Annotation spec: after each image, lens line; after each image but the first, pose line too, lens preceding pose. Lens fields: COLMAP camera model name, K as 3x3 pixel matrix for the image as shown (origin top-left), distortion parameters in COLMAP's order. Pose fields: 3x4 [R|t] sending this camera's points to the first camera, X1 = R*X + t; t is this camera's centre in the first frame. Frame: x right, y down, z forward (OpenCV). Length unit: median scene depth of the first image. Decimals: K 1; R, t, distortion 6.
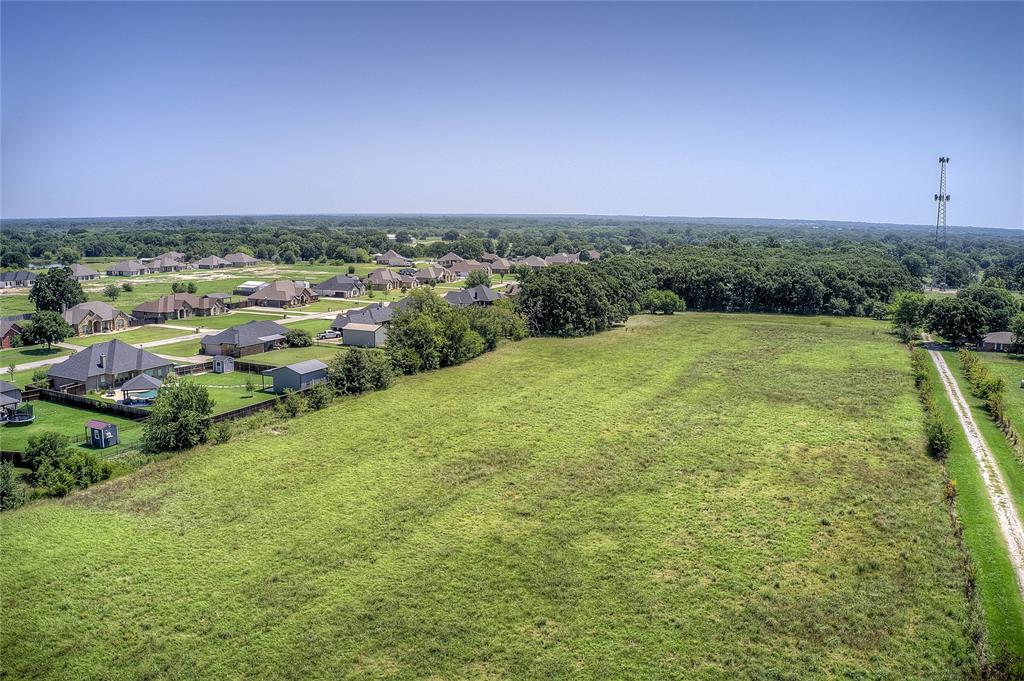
lens RADIAL K [[803.0, 0, 498.6], [0, 803.0, 328.5], [0, 0, 1]] dist [-0.189207, 0.035254]
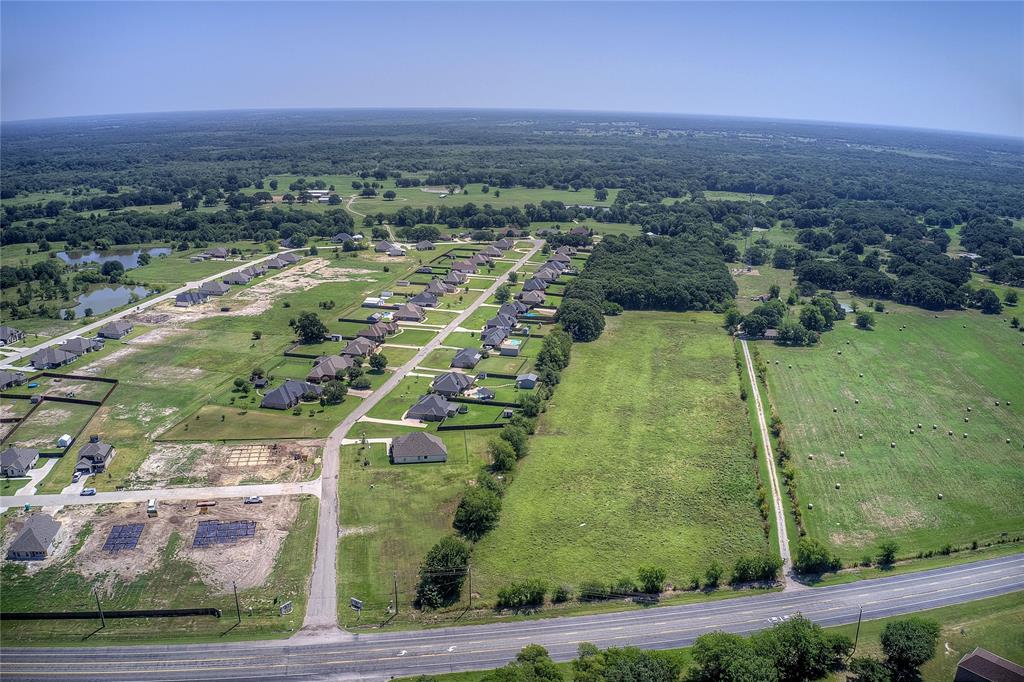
lens RADIAL K [[803.0, 0, 506.0], [0, 803.0, 336.9], [0, 0, 1]] dist [-0.189207, 0.035254]
pose [[0.972552, -0.062784, 0.224056, -0.528275], [0.028942, 0.988072, 0.151248, -0.286554], [-0.230879, -0.140612, 0.962768, -0.910997]]
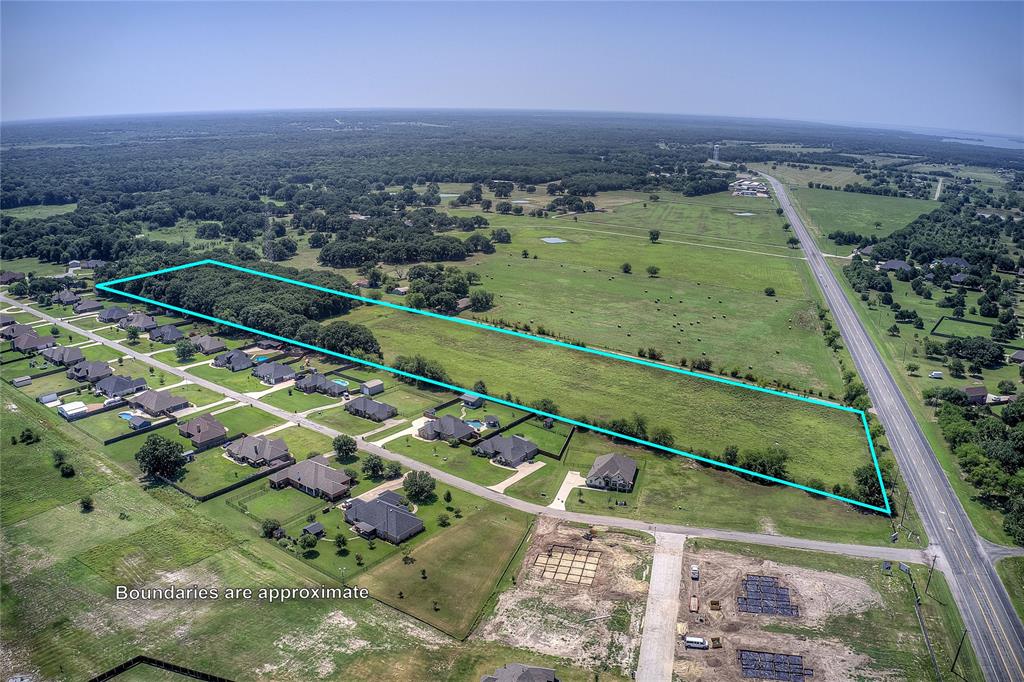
lens RADIAL K [[803.0, 0, 509.7], [0, 803.0, 339.7], [0, 0, 1]] dist [-0.189207, 0.035254]
pose [[0.200077, -0.287268, 0.936721, -1.480059], [0.126109, 0.955650, 0.266137, -0.453651], [-0.971631, 0.064881, 0.227430, 0.160831]]
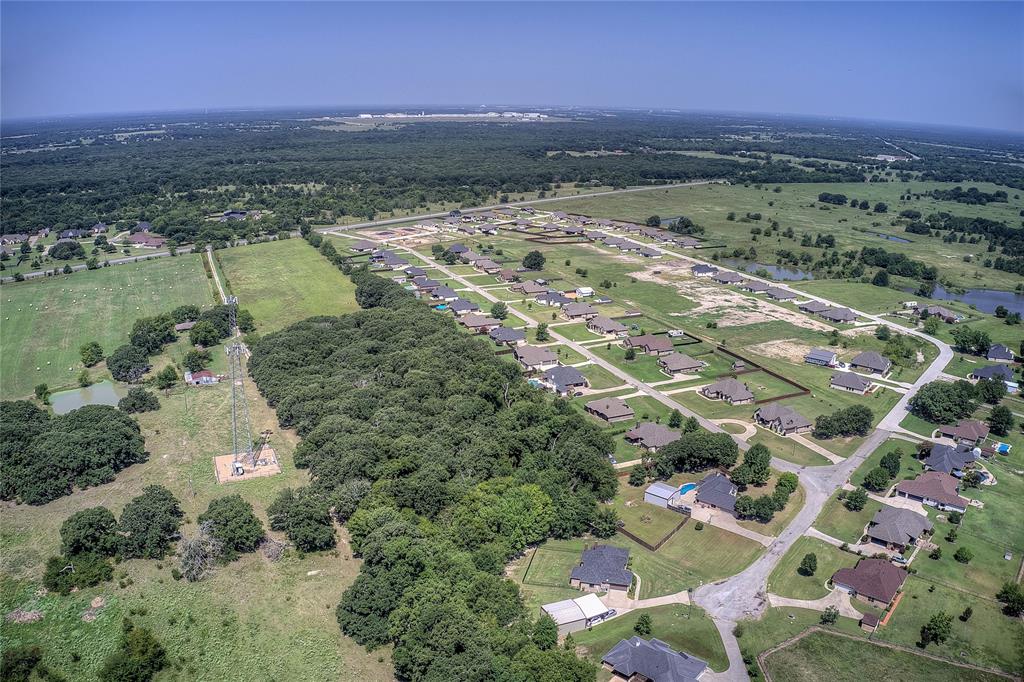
lens RADIAL K [[803.0, 0, 514.4], [0, 803.0, 344.5], [0, 0, 1]] dist [-0.189207, 0.035254]
pose [[-0.640991, 0.213341, -0.737304, 1.441461], [-0.131204, 0.916002, 0.379113, -0.758566], [0.756252, 0.339745, -0.559157, 2.422578]]
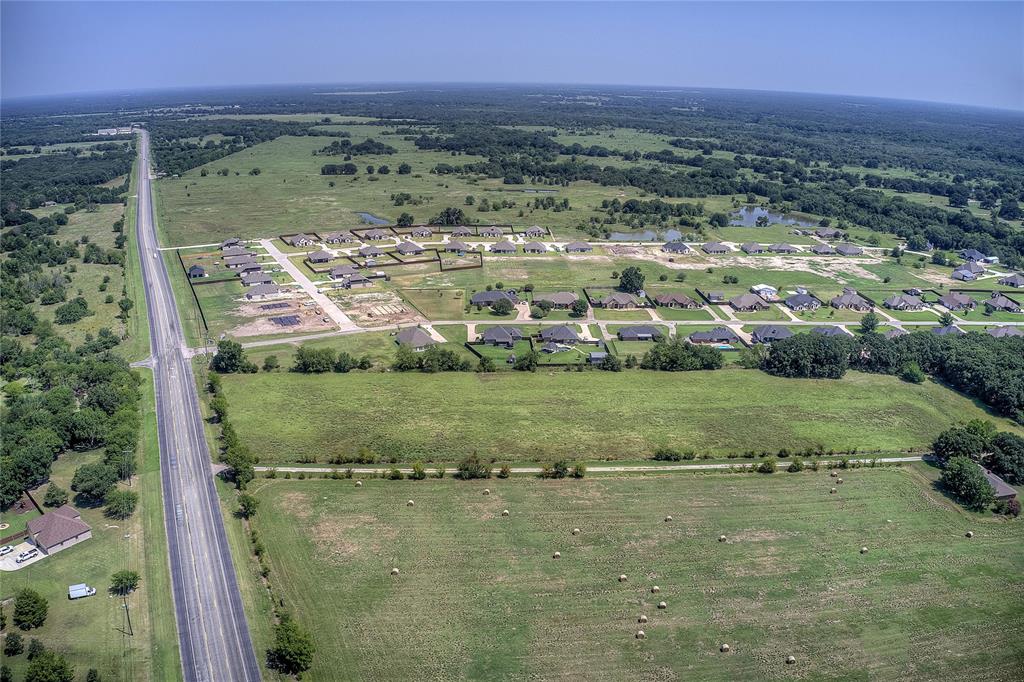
lens RADIAL K [[803.0, 0, 505.8], [0, 803.0, 337.1], [0, 0, 1]] dist [-0.189207, 0.035254]
pose [[0.476104, 0.270837, -0.836643, 1.058308], [-0.128736, 0.962608, 0.238355, -0.350683], [0.869915, -0.005776, 0.493168, -0.353677]]
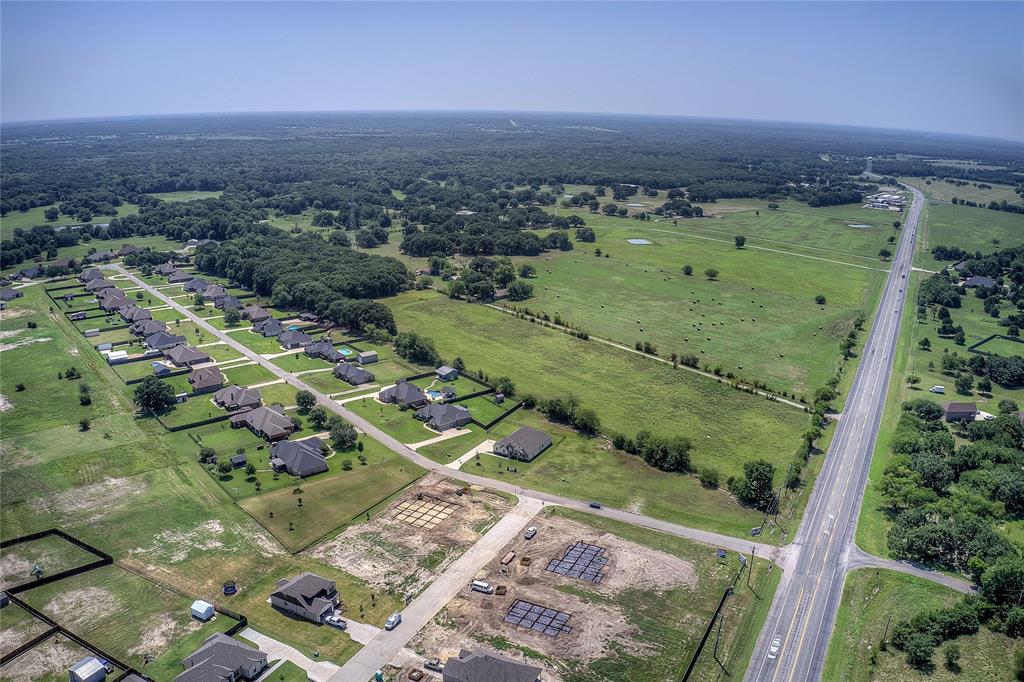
lens RADIAL K [[803.0, 0, 508.1], [0, 803.0, 338.7], [0, 0, 1]] dist [-0.189207, 0.035254]
pose [[0.419556, -0.259895, 0.869728, -1.473231], [0.117196, 0.965626, 0.232016, -0.391014], [-0.900132, 0.004584, 0.435593, -0.242624]]
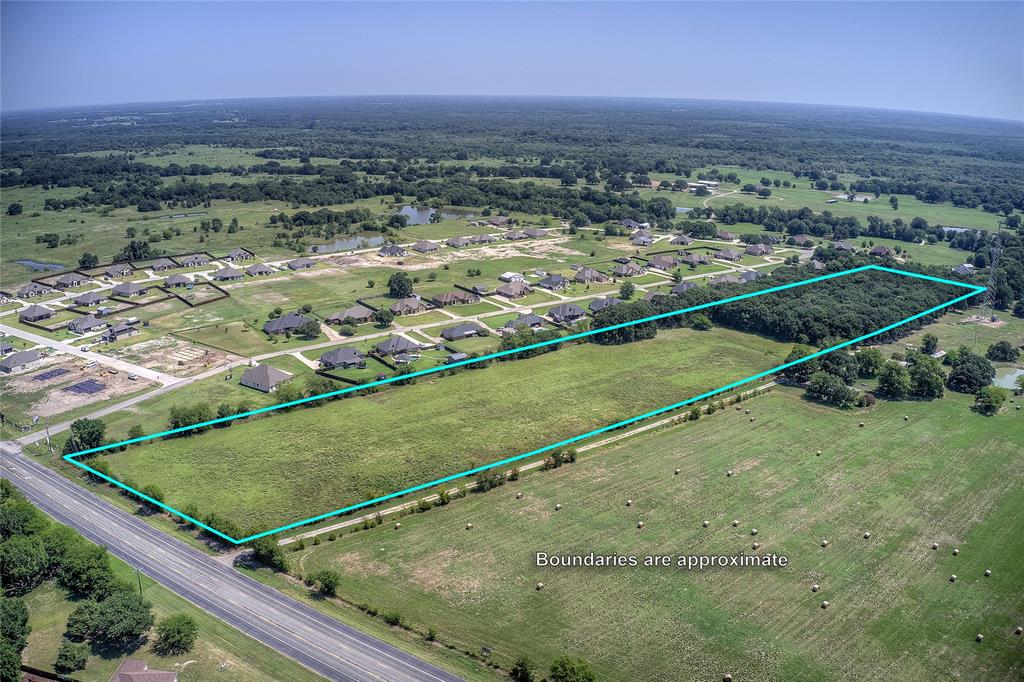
lens RADIAL K [[803.0, 0, 505.3], [0, 803.0, 337.9], [0, 0, 1]] dist [-0.189207, 0.035254]
pose [[0.883362, 0.138248, -0.447837, 0.648495], [-0.065593, 0.982570, 0.173938, -0.290388], [0.464078, -0.124276, 0.877033, -0.780612]]
